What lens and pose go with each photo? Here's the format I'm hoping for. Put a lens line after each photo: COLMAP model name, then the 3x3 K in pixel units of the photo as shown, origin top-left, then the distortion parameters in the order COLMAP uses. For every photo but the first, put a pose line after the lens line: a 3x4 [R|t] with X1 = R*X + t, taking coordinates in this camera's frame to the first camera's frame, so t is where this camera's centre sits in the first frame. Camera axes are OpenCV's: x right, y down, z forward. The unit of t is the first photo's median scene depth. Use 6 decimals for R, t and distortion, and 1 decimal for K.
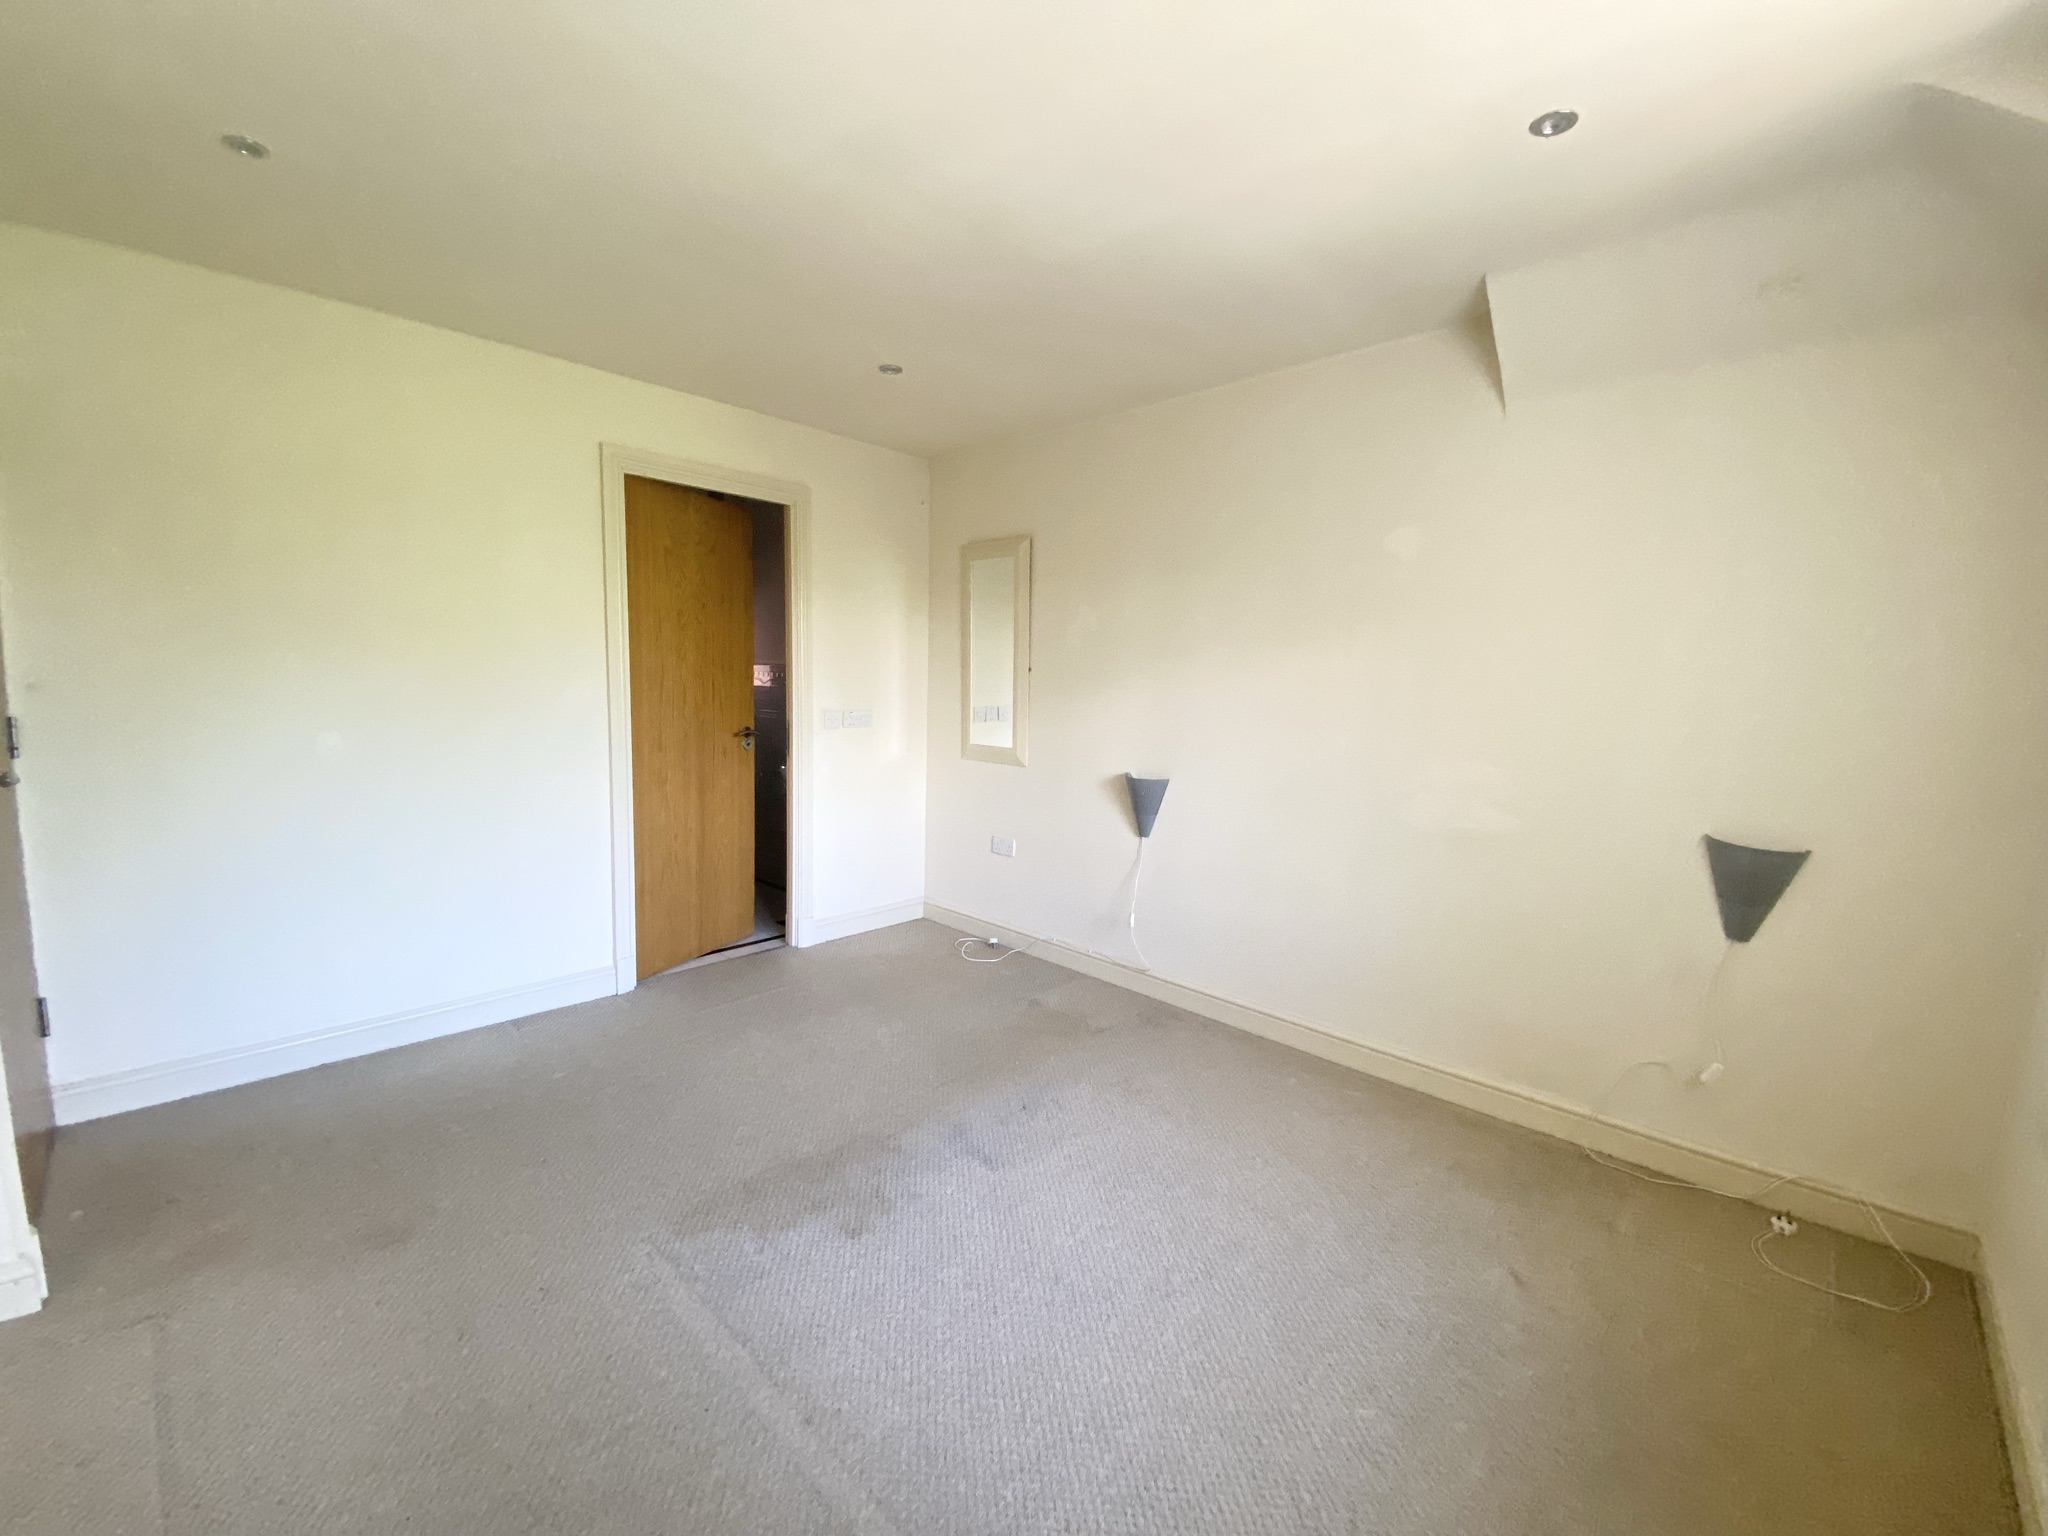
lens RADIAL K [[840.9, 0, 1022.8], [0, 840.9, 763.2], [0, 0, 1]] dist [0.030358, -0.000382]
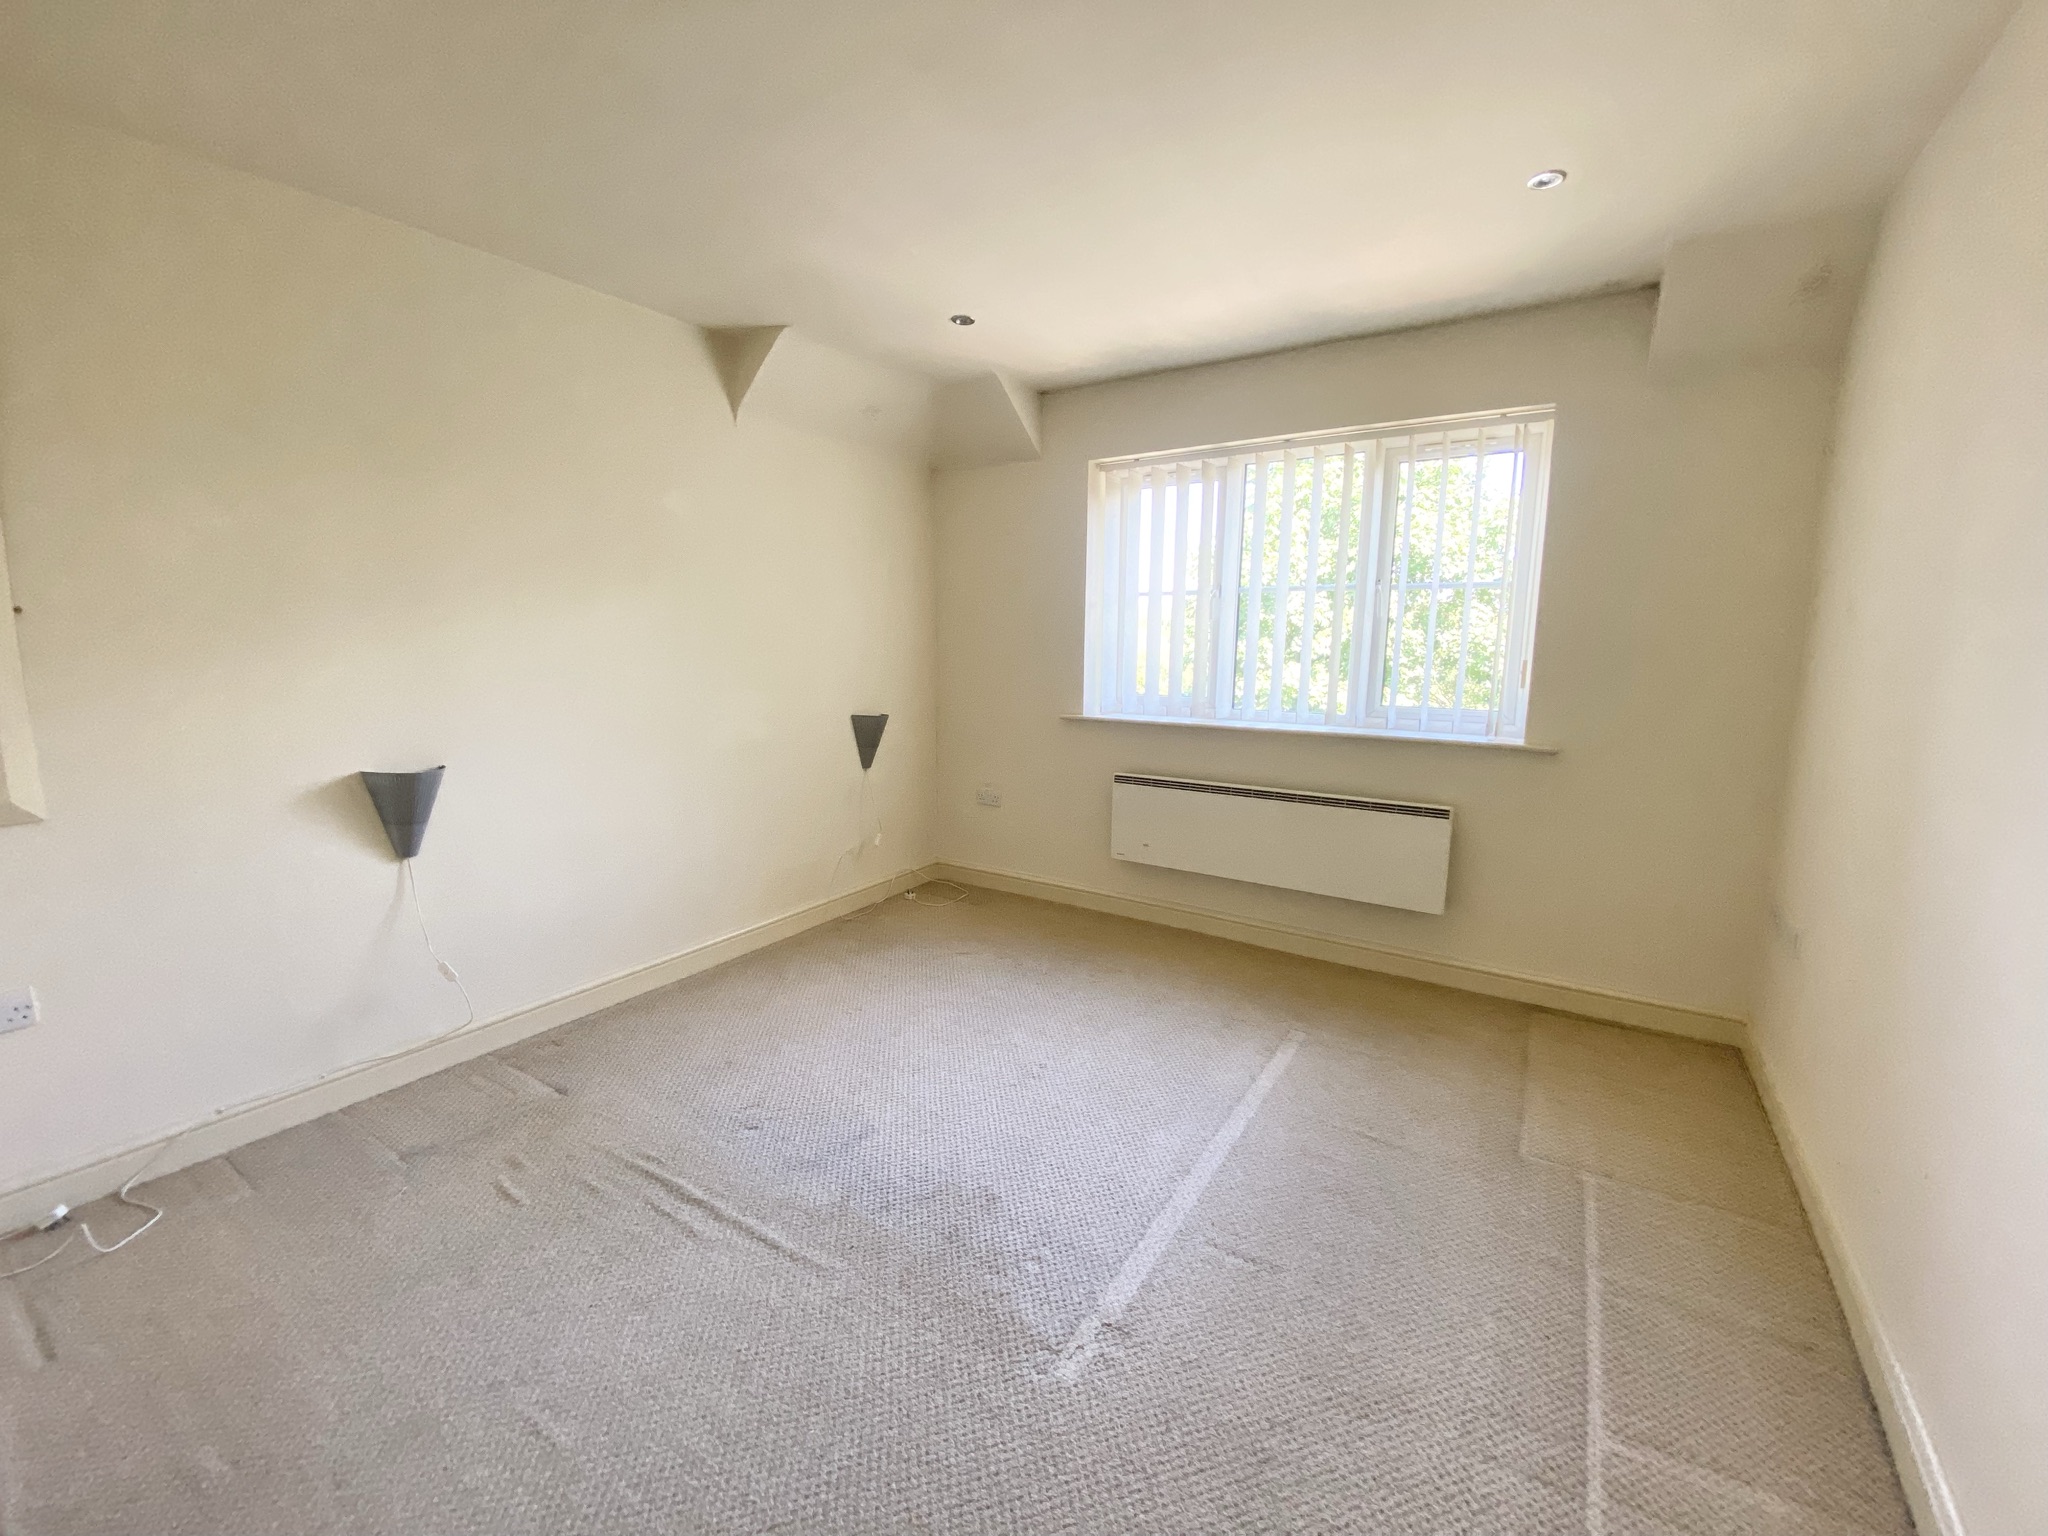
lens RADIAL K [[840.9, 0, 1022.8], [0, 840.9, 763.2], [0, 0, 1]] dist [0.030358, -0.000382]
pose [[-0.182688, -0.168913, 0.968552, -0.876933], [0.099754, 0.976863, 0.189178, -0.099234], [-0.978097, 0.131178, -0.161611, 0.871722]]
